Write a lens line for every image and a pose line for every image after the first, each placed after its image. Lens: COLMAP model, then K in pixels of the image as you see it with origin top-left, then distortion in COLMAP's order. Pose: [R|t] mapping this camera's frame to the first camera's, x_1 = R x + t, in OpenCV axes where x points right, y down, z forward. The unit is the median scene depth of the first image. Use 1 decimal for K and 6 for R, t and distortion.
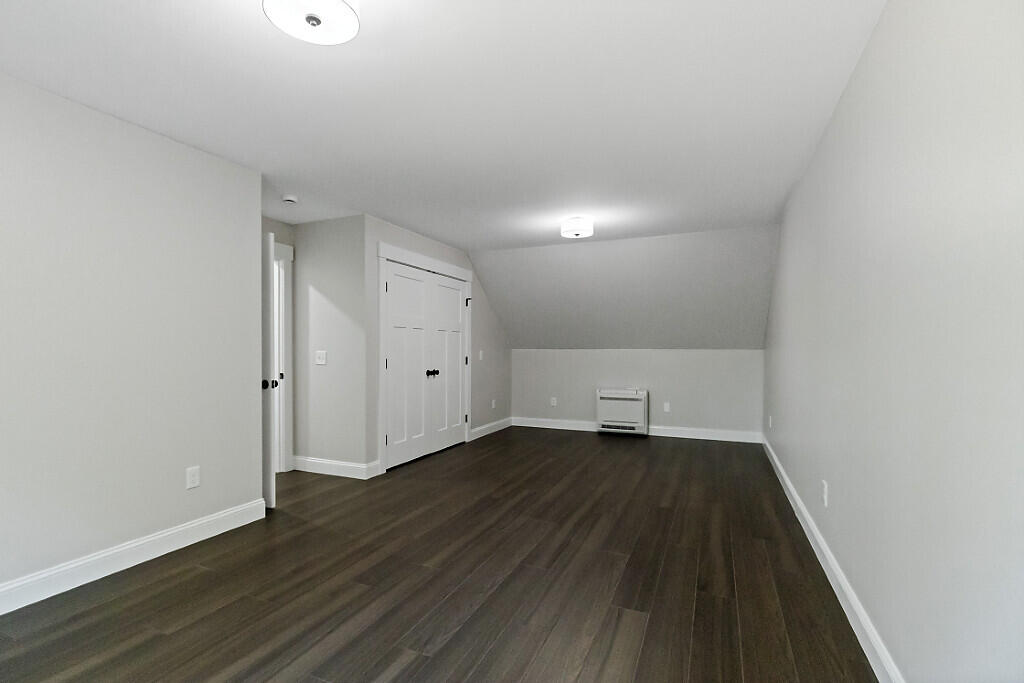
lens RADIAL K [[468.6, 0, 505.4], [0, 468.6, 345.7], [0, 0, 1]] dist [-0.001847, -0.000425]
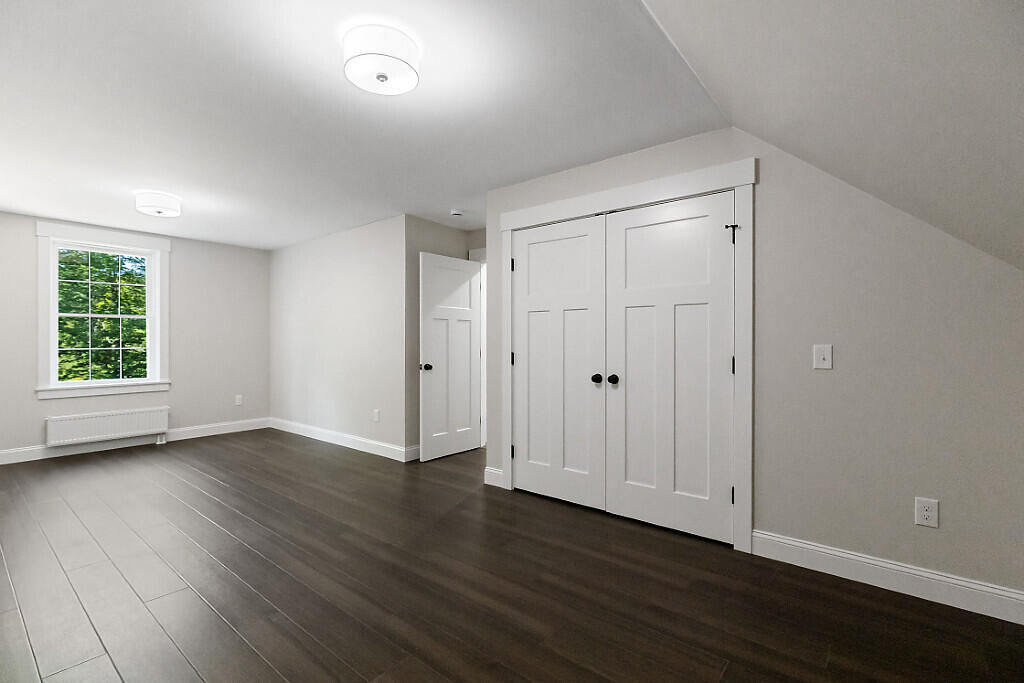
lens RADIAL K [[467.7, 0, 512.0], [0, 467.7, 341.5], [0, 0, 1]] dist [0.001200, -0.000626]
pose [[-0.255433, -0.003237, -0.966821, 0.510755], [0.002066, 0.999990, -0.003894, 0.012597], [0.966825, -0.002992, -0.255424, 1.156063]]
